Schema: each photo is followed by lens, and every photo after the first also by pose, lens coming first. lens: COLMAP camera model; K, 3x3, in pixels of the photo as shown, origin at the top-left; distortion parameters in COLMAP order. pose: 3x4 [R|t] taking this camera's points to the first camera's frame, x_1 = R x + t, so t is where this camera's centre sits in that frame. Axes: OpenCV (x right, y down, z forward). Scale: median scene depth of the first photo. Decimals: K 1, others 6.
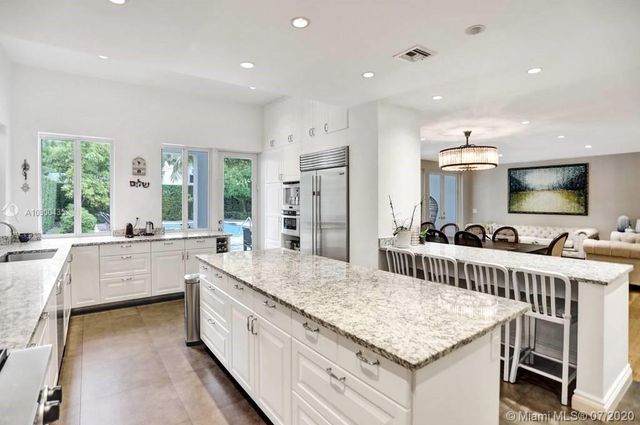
lens RADIAL K [[311.6, 0, 315.7], [0, 311.6, 214.6], [0, 0, 1]] dist [-0.023650, 0.000551]
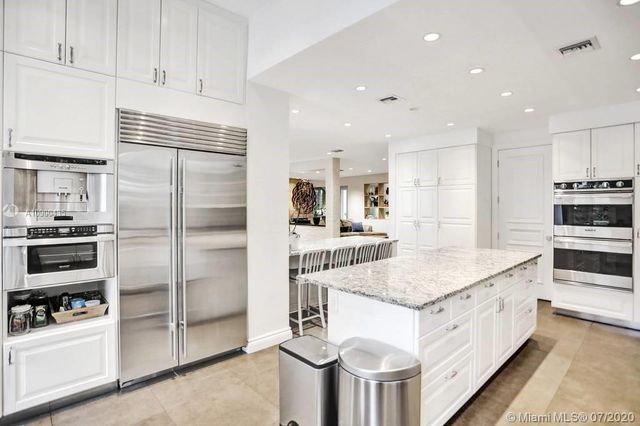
lens RADIAL K [[331.4, 0, 319.2], [0, 331.4, 204.0], [0, 0, 1]] dist [-0.021845, 0.000380]
pose [[-0.107729, 0.002714, 0.994177, -0.714365], [0.049381, 0.998777, 0.002624, -0.034172], [-0.992953, 0.049376, -0.107731, 0.924466]]
